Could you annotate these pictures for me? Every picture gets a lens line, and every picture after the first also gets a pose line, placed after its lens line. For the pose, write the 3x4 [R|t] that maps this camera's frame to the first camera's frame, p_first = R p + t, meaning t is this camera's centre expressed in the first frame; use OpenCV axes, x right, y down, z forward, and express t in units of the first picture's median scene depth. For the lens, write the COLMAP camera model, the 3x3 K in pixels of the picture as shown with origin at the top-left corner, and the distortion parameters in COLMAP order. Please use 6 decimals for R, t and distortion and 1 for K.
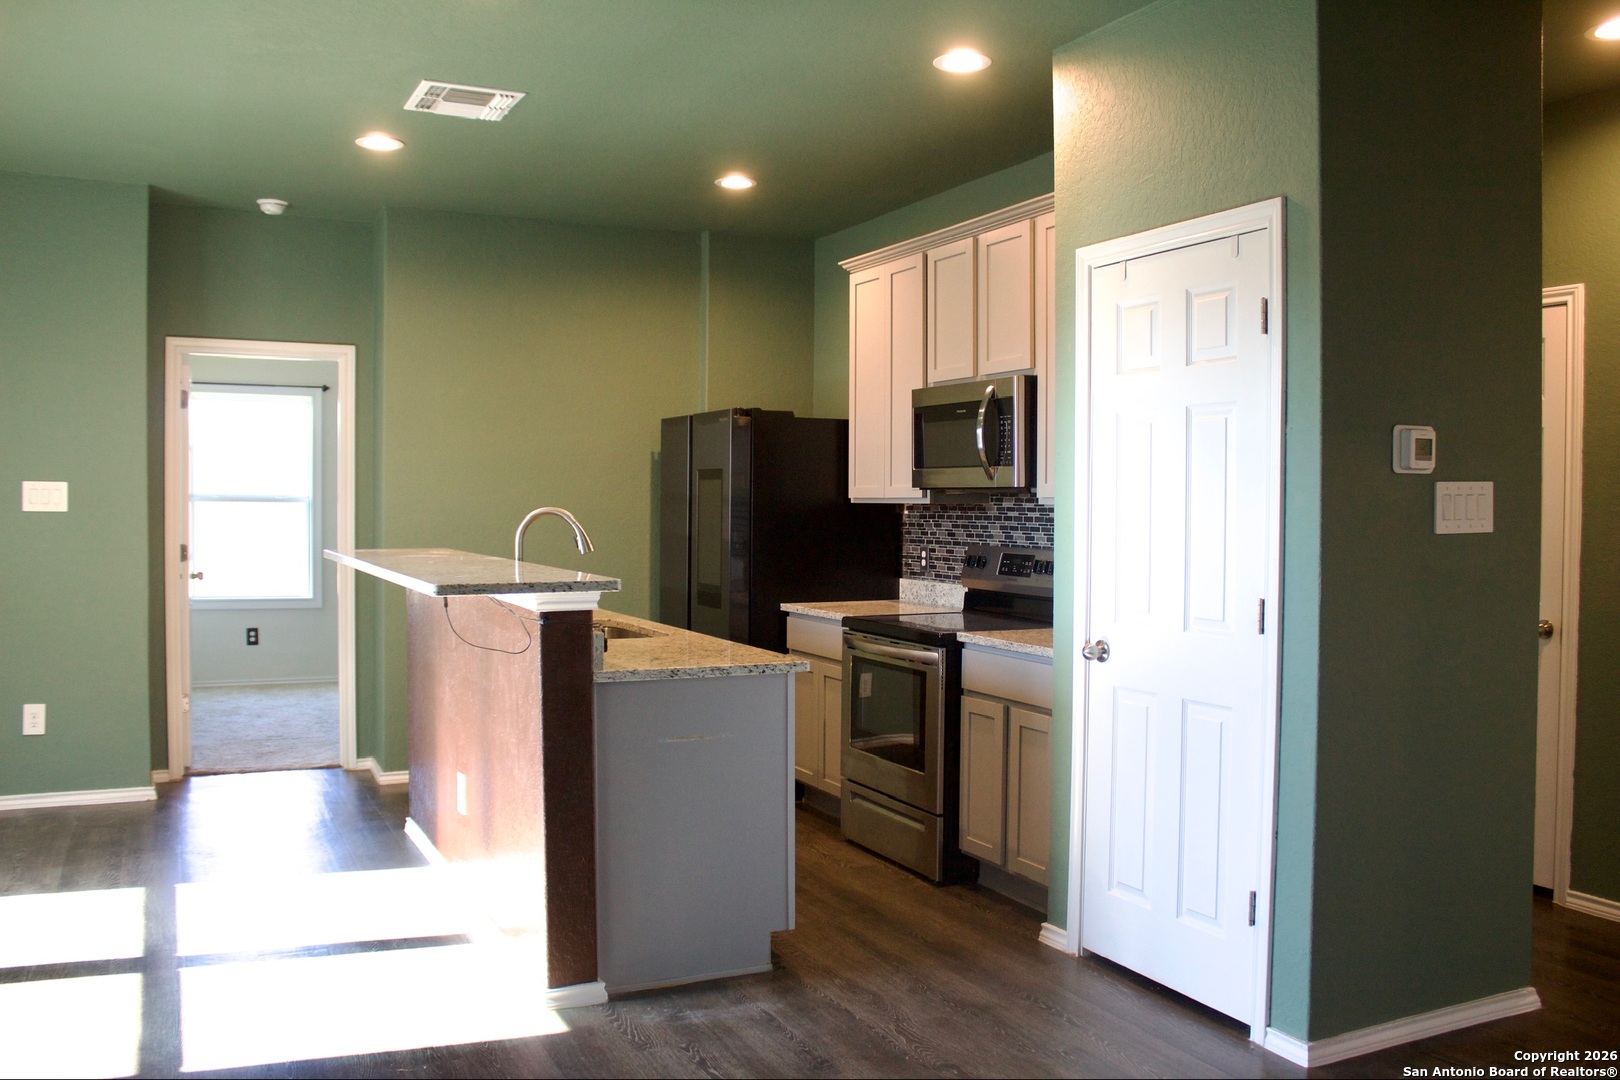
lens RADIAL K [[1356.8, 0, 813.6], [0, 1356.8, 542.2], [0, 0, 1]] dist [-0.153015, 0.137798]
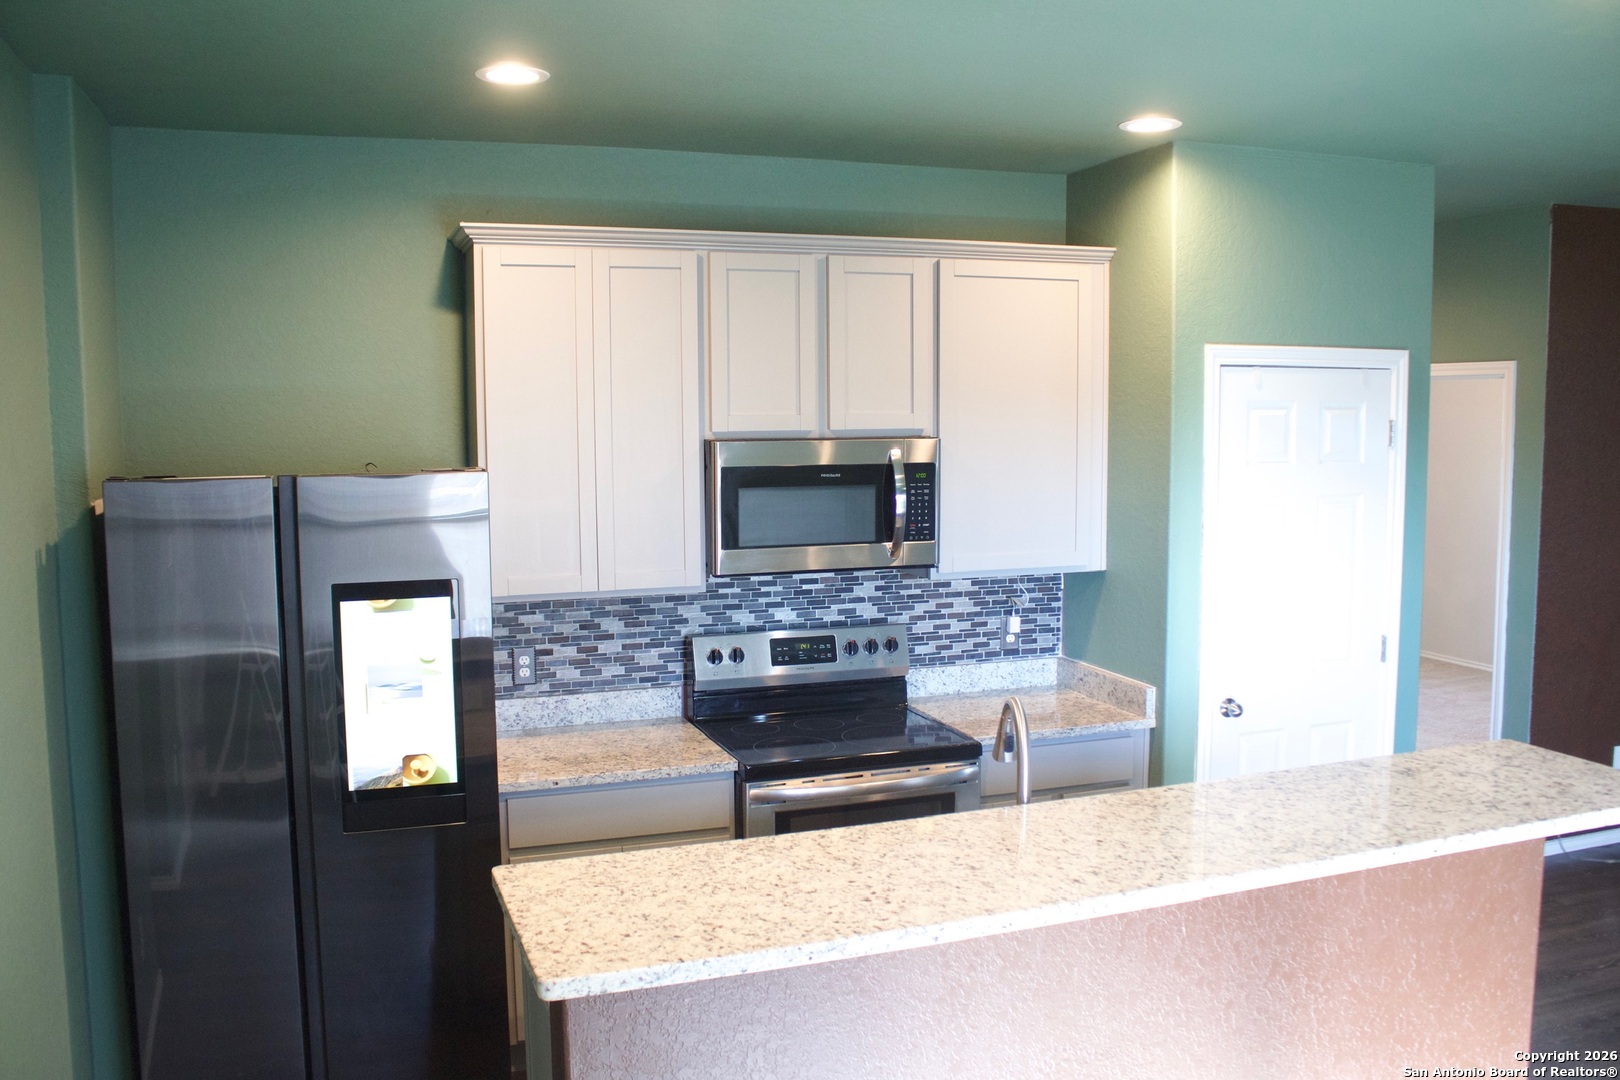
lens RADIAL K [[1356.8, 0, 813.6], [0, 1356.8, 542.2], [0, 0, 1]] dist [-0.153015, 0.137798]
pose [[0.106678, -0.102612, 0.988985, -0.603270], [0.036077, 0.994405, 0.099283, -0.119268], [-0.993639, 0.025088, 0.109783, 0.796355]]
